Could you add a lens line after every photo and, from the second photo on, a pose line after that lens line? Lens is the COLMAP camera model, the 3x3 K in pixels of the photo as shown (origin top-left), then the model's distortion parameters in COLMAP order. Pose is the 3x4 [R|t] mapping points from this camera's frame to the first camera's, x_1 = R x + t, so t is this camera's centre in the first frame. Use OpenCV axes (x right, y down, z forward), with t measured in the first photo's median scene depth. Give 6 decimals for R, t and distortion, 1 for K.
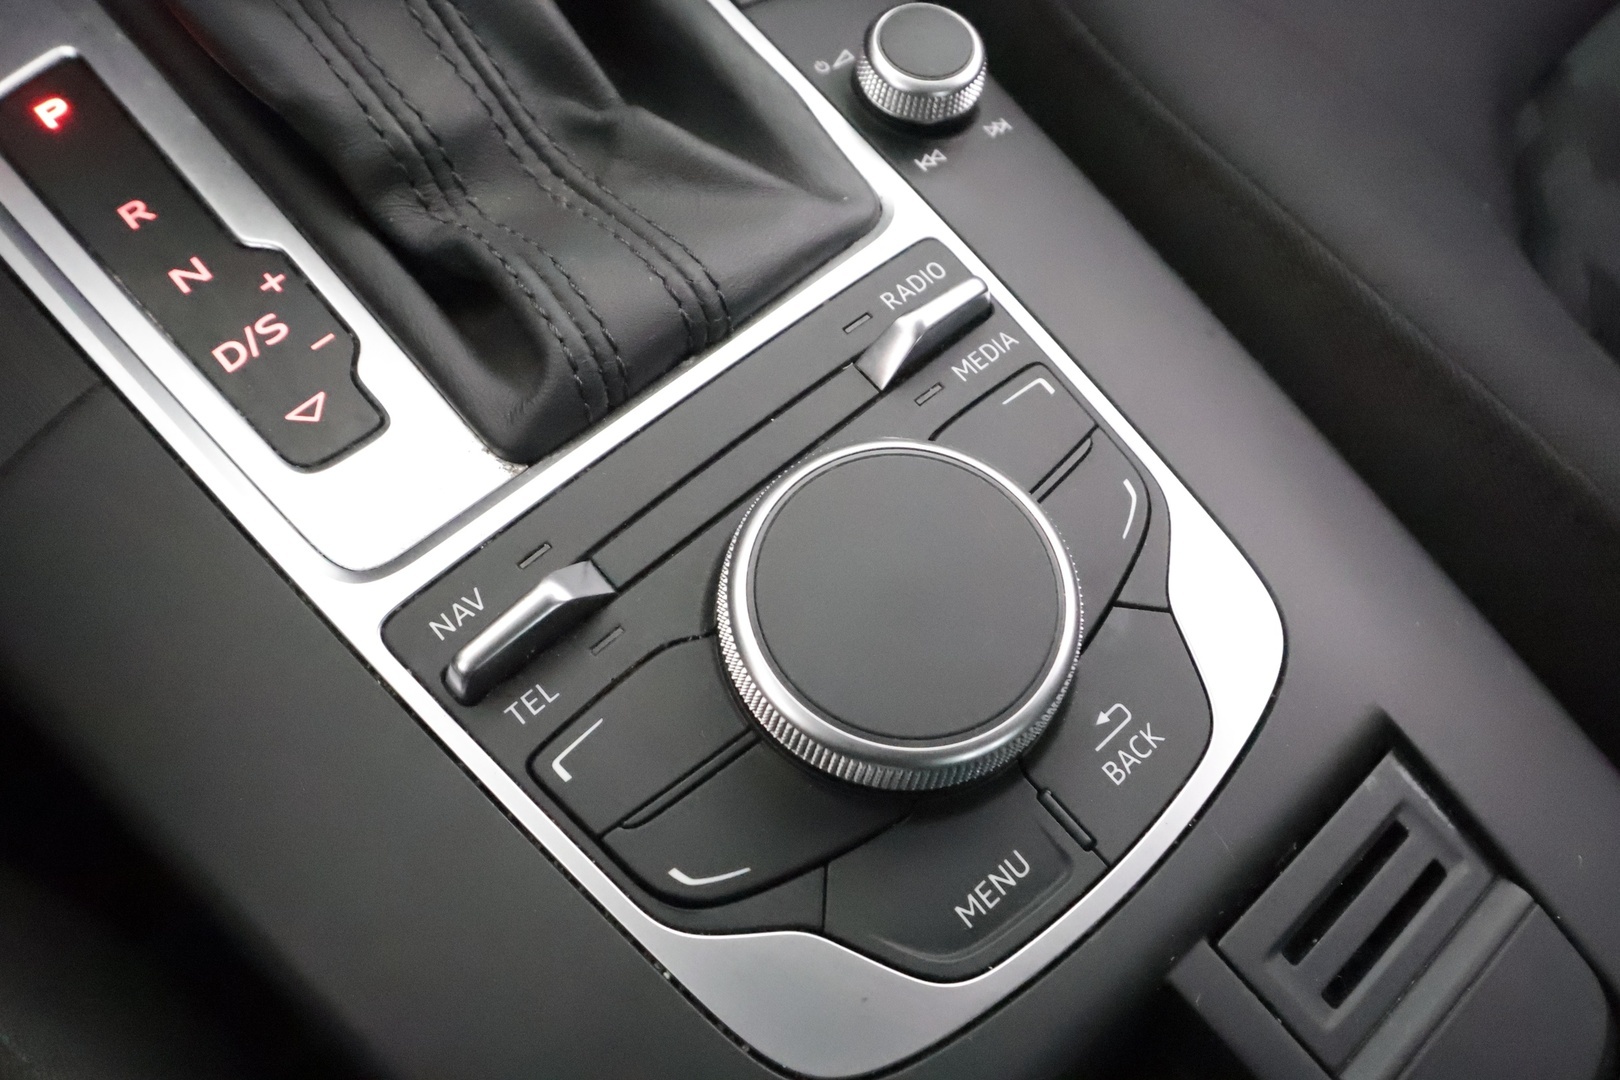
lens RADIAL K [[1291.0, 0, 810.0], [0, 1291.0, 540.0], [0, 0, 1]] dist [-0.000876, -0.001615]
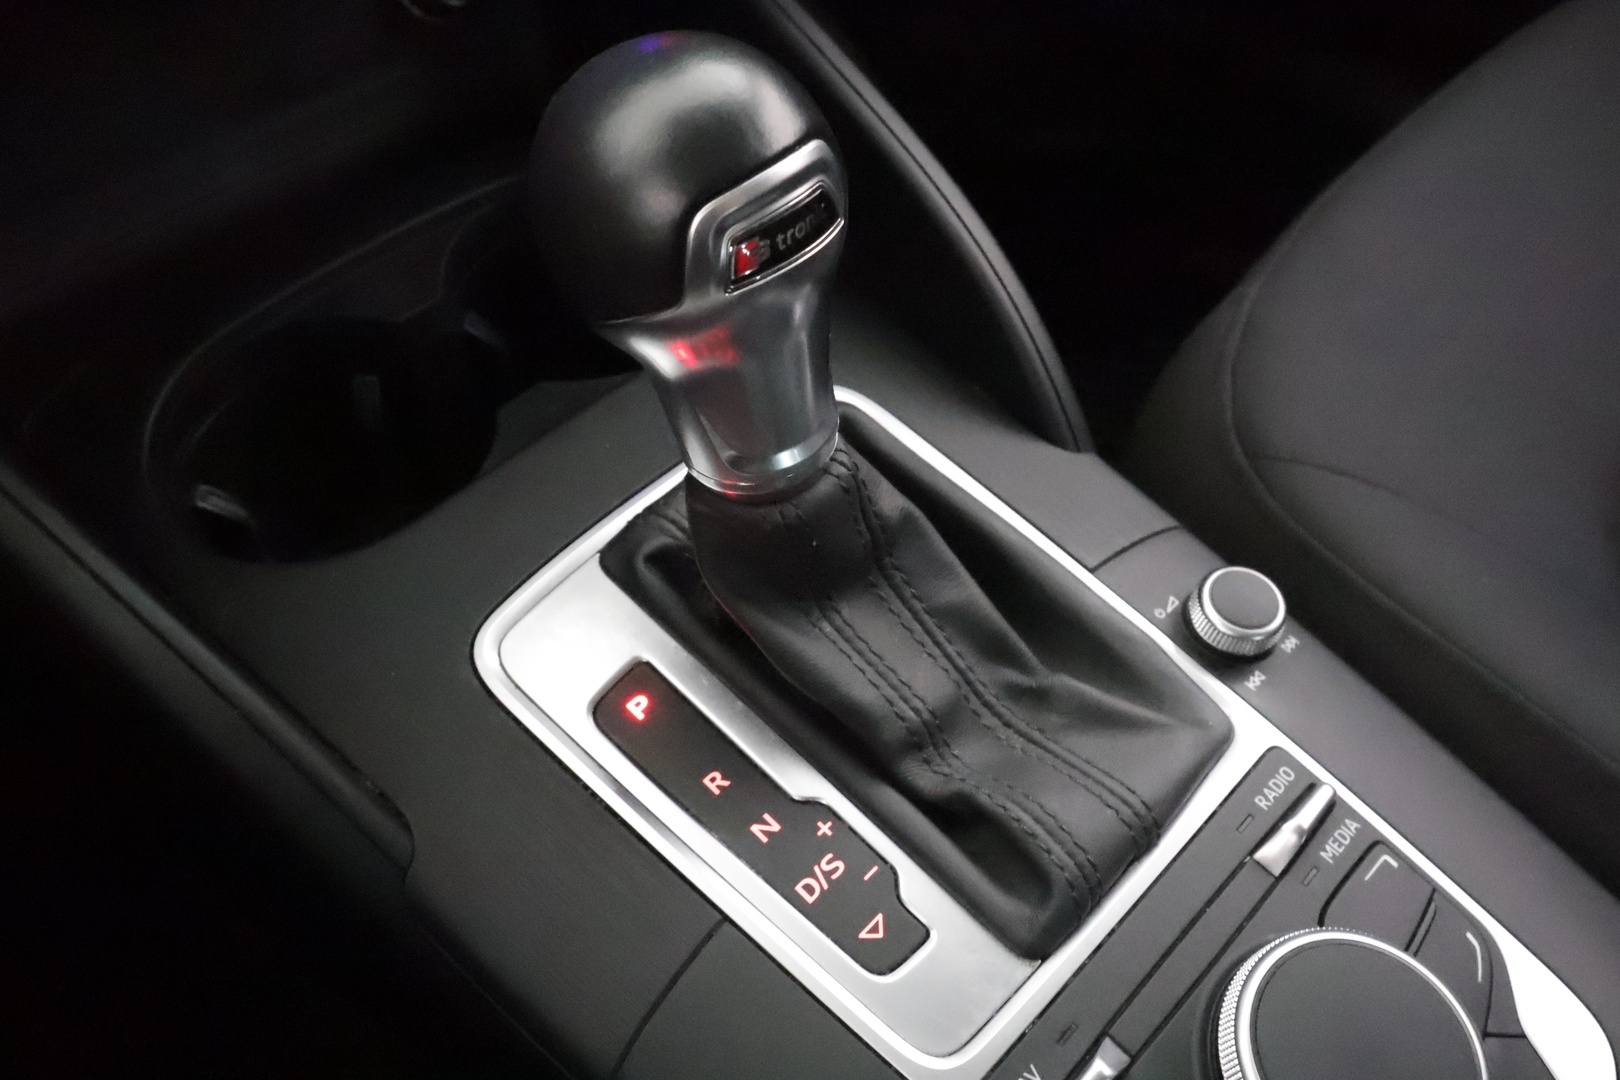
lens RADIAL K [[1291.0, 0, 810.0], [0, 1291.0, 540.0], [0, 0, 1]] dist [-0.000876, -0.001615]
pose [[0.997282, -0.073663, 0.001769, -0.406582], [0.072552, 0.977479, -0.198170, -0.225956], [0.012868, 0.197759, 0.980166, -0.409622]]
